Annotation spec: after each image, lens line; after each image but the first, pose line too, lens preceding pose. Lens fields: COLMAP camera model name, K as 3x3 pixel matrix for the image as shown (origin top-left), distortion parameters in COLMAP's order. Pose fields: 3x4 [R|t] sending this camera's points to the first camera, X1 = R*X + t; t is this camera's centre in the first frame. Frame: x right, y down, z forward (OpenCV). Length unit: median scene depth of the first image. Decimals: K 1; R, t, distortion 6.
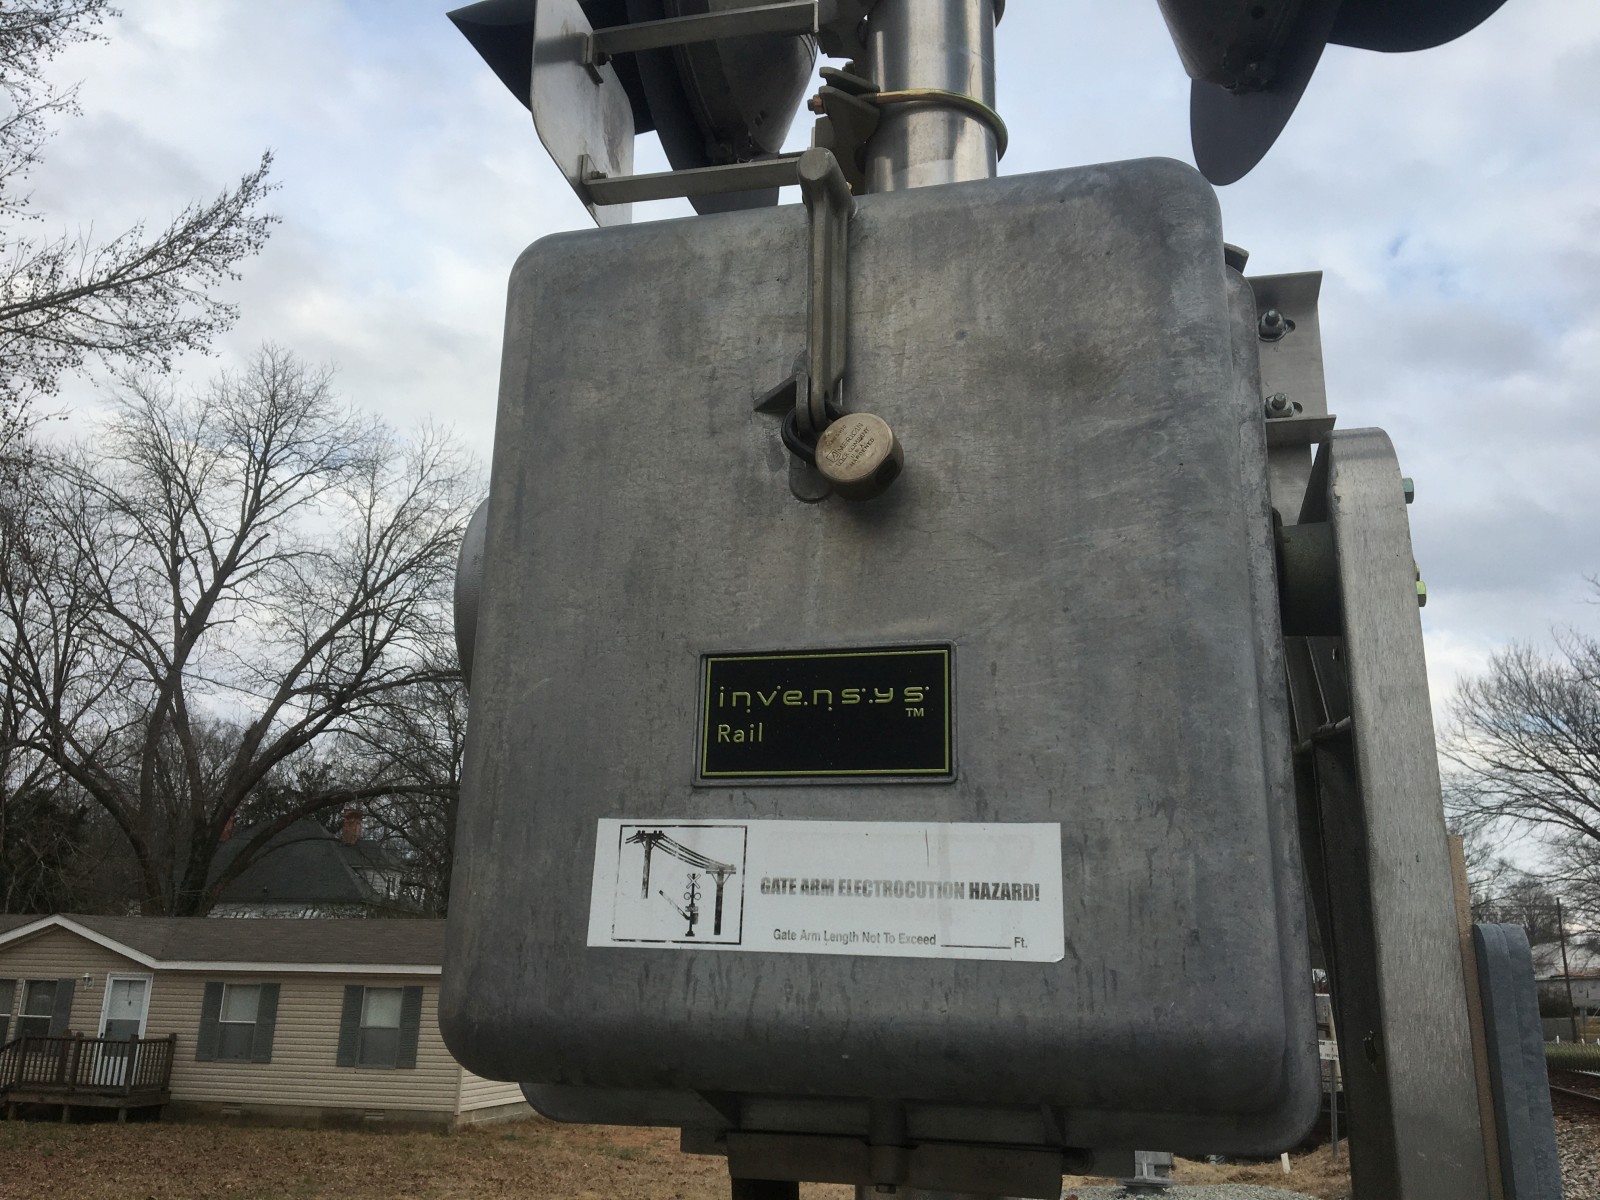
lens RADIAL K [[1351.5, 0, 793.7], [0, 1351.5, 592.1], [0, 0, 1]] dist [0.162548, -0.195617]
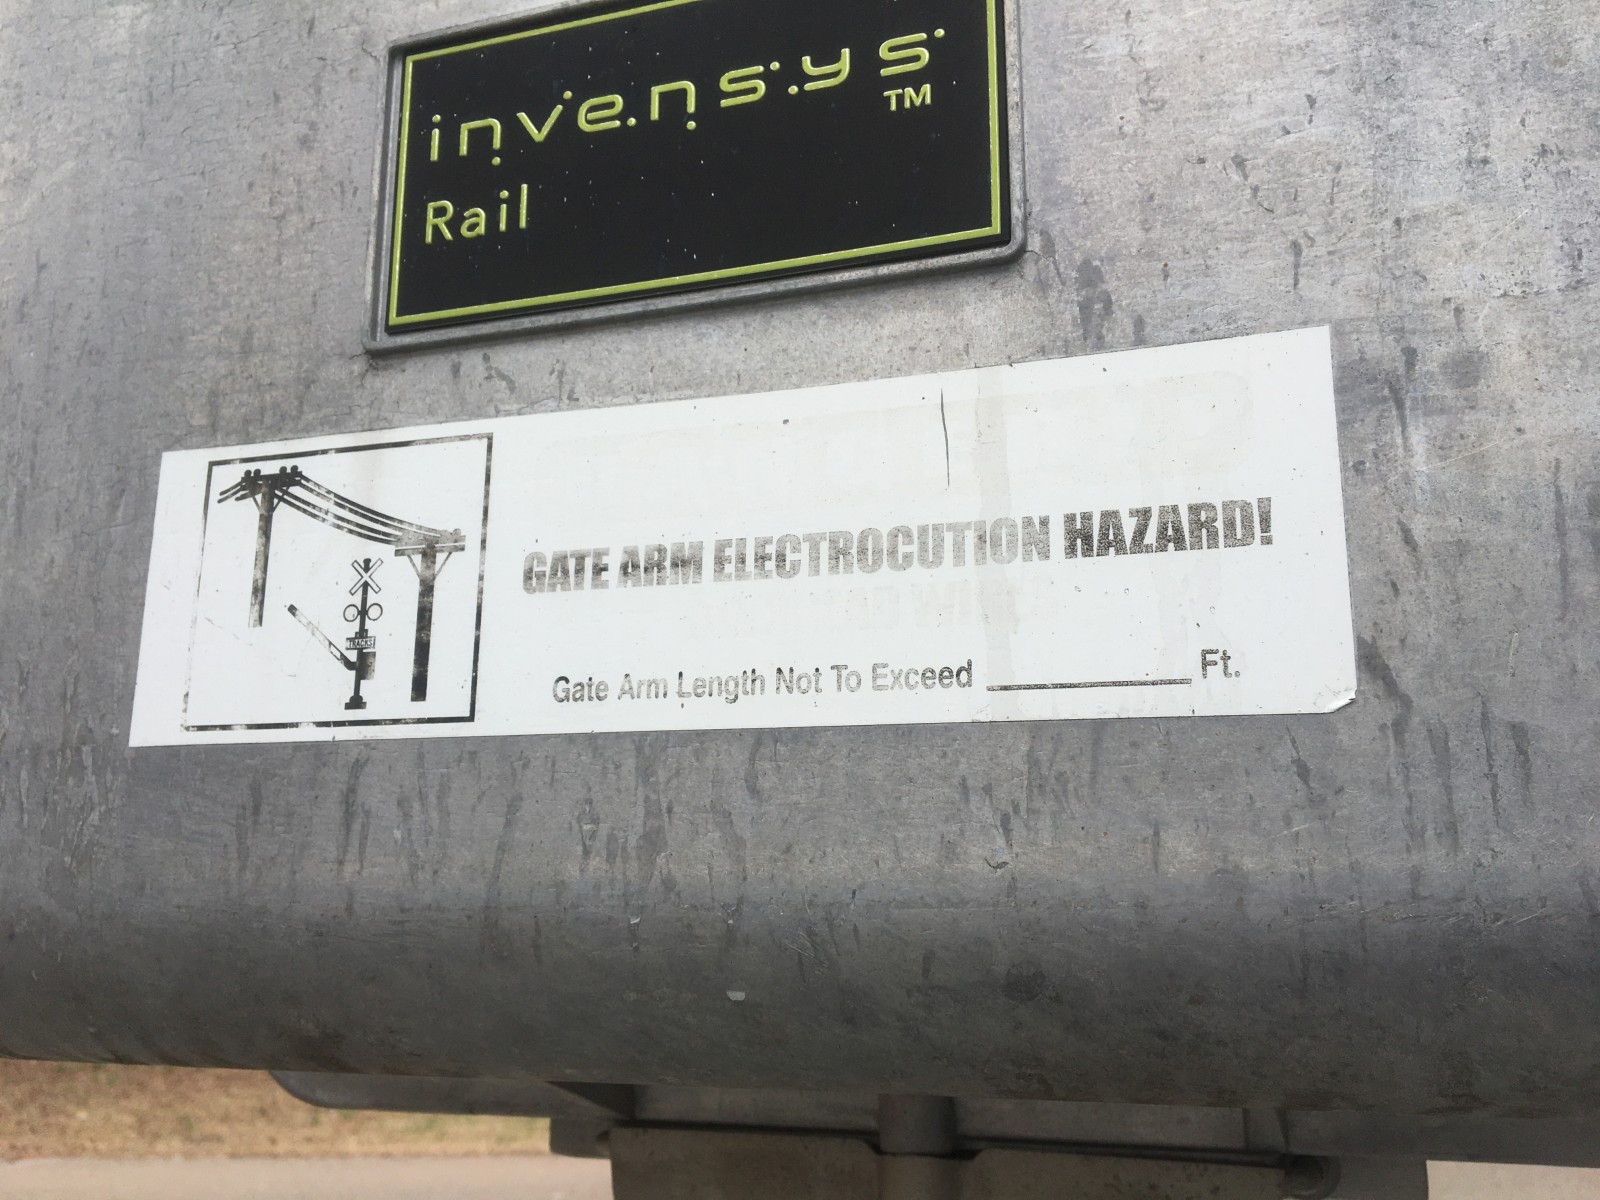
lens RADIAL K [[1347.7, 0, 800.0], [0, 1347.7, 600.0], [0, 0, 1]] dist [0.115061, -0.167431]
pose [[0.996920, -0.040710, -0.067034, 0.080689], [0.044972, 0.996978, 0.063348, 0.203960], [0.064253, -0.066168, 0.995738, 0.625811]]
